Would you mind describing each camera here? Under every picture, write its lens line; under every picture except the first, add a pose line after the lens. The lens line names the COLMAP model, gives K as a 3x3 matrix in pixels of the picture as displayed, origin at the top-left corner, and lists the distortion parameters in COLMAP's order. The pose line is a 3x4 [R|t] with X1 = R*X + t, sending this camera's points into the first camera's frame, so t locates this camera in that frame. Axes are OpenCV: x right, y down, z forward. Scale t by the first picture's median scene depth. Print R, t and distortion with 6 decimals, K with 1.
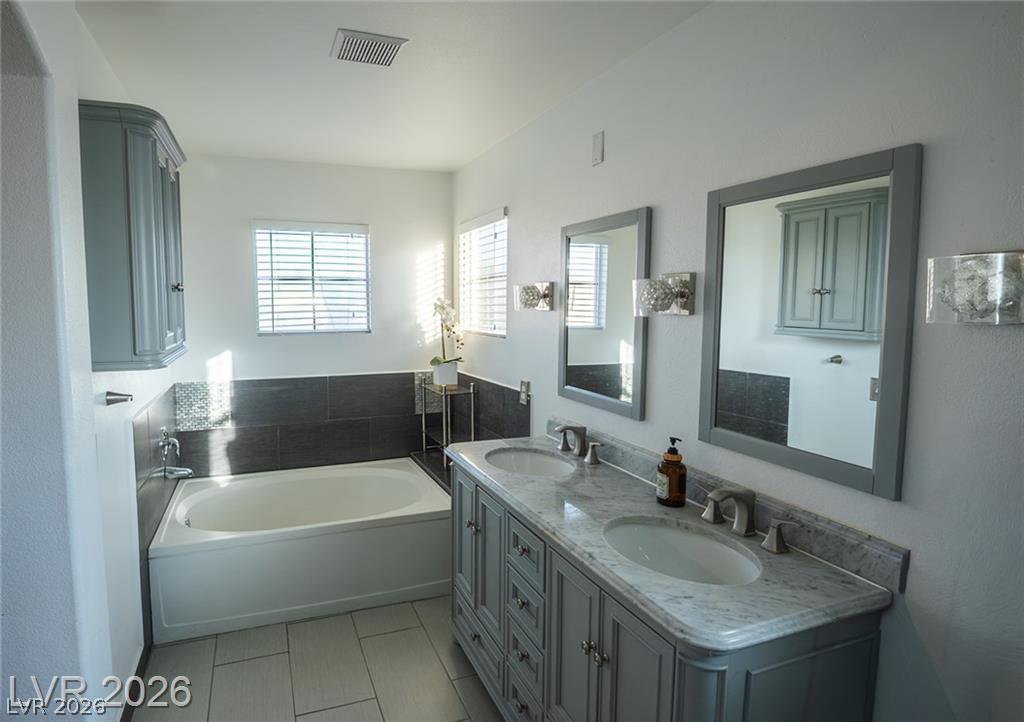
lens RADIAL K [[568.0, 0, 512.0], [0, 568.0, 361.0], [0, 0, 1]] dist [-0.000053, -0.000405]
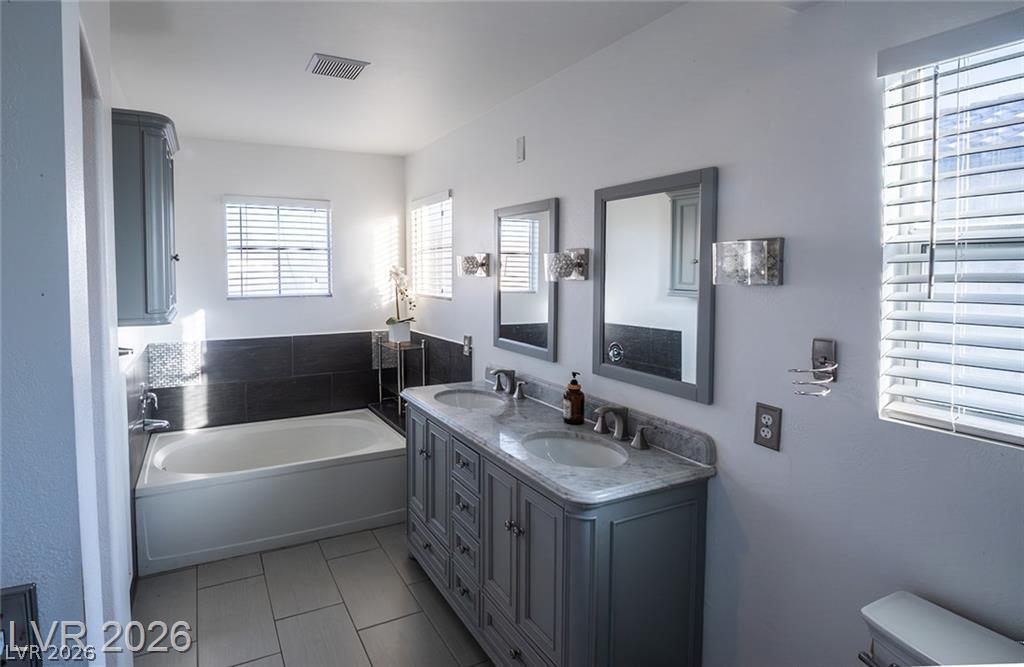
lens RADIAL K [[561.5, 0, 487.9], [0, 561.5, 335.2], [0, 0, 1]] dist [-0.000320, -0.000243]
pose [[0.999010, -0.005026, 0.044211, 0.015317], [0.004361, 0.999876, 0.015104, 0.018142], [-0.044282, -0.014897, 0.998908, -0.202752]]
